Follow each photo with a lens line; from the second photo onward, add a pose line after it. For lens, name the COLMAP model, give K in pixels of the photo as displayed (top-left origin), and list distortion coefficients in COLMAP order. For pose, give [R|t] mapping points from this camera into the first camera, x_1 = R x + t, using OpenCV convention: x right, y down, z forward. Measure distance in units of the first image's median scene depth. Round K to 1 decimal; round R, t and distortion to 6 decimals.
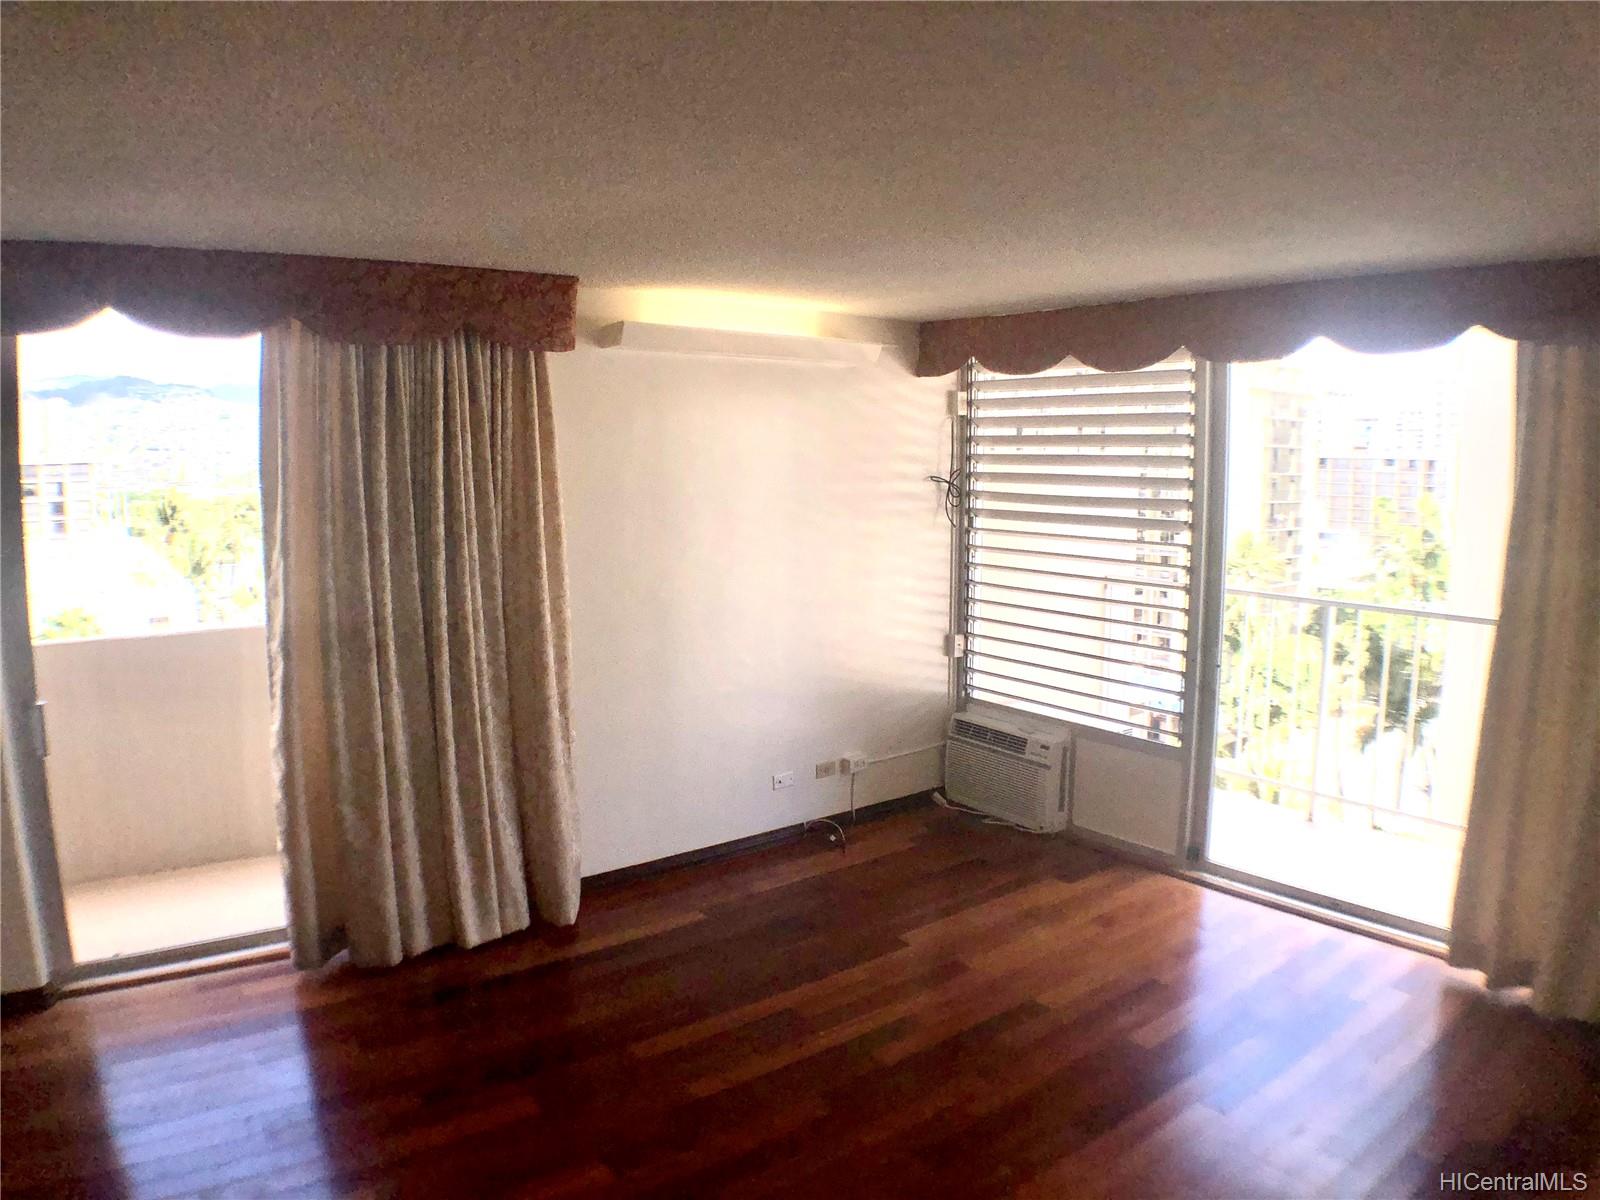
lens RADIAL K [[1081.3, 0, 800.0], [0, 1081.3, 600.0], [0, 0, 1]] dist [-0.150559, -0.005512]
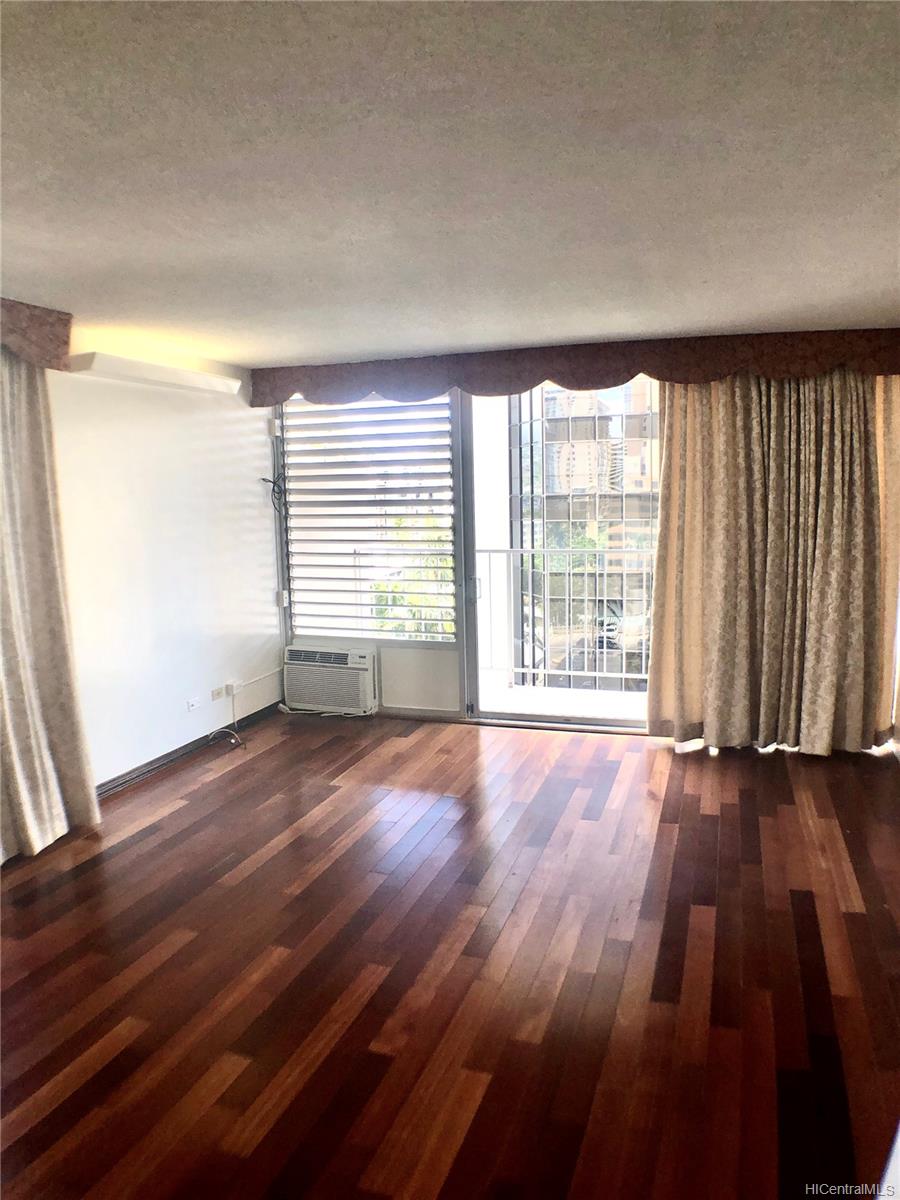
lens RADIAL K [[811.0, 0, 450.0], [0, 811.0, 600.0], [0, 0, 1]] dist [-0.150559, -0.005512]
pose [[0.828358, -0.086042, 0.553552, -0.278231], [0.088976, 0.995799, 0.021635, 0.043621], [-0.553088, 0.031331, 0.832534, -0.005572]]
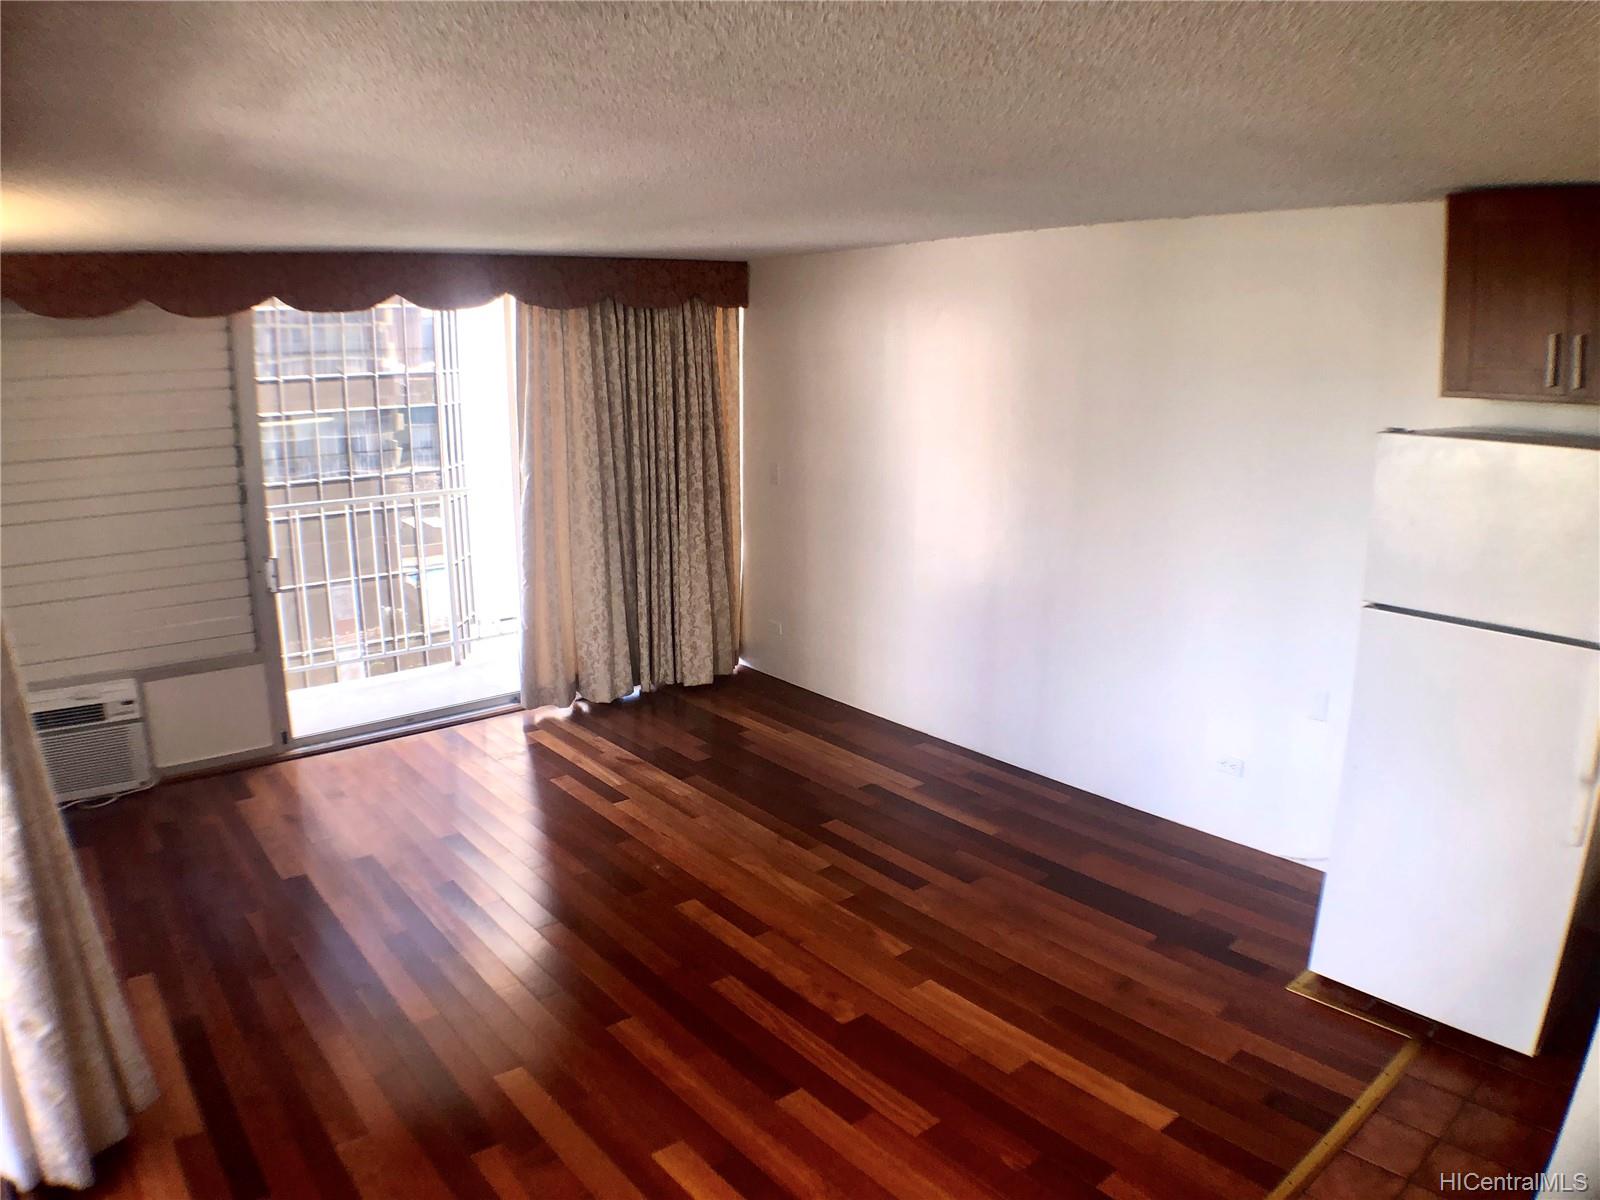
lens RADIAL K [[1081.3, 0, 800.0], [0, 1081.3, 600.0], [0, 0, 1]] dist [-0.150559, -0.005512]
pose [[-0.028583, -0.219481, 0.975198, -0.638521], [0.125727, 0.967059, 0.221334, -0.076153], [-0.991653, 0.128935, -0.000047, 0.369176]]
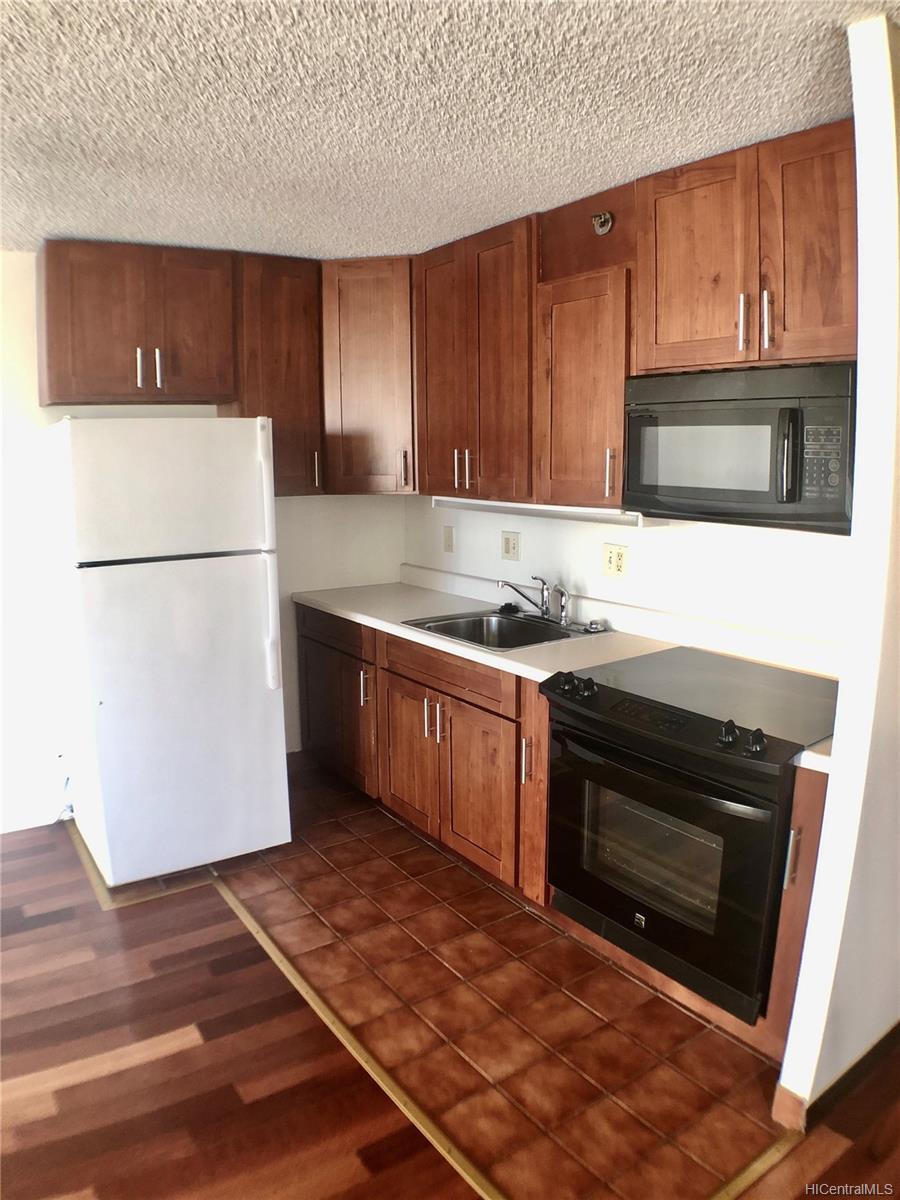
lens RADIAL K [[807.9, 0, 450.0], [0, 807.9, 600.0], [0, 0, 1]] dist [-0.218703, 0.056643]
pose [[-0.999105, -0.003627, 0.042150, -0.359759], [0.008587, 0.958193, 0.285995, -0.027887], [-0.041425, 0.286101, -0.957304, 0.530295]]
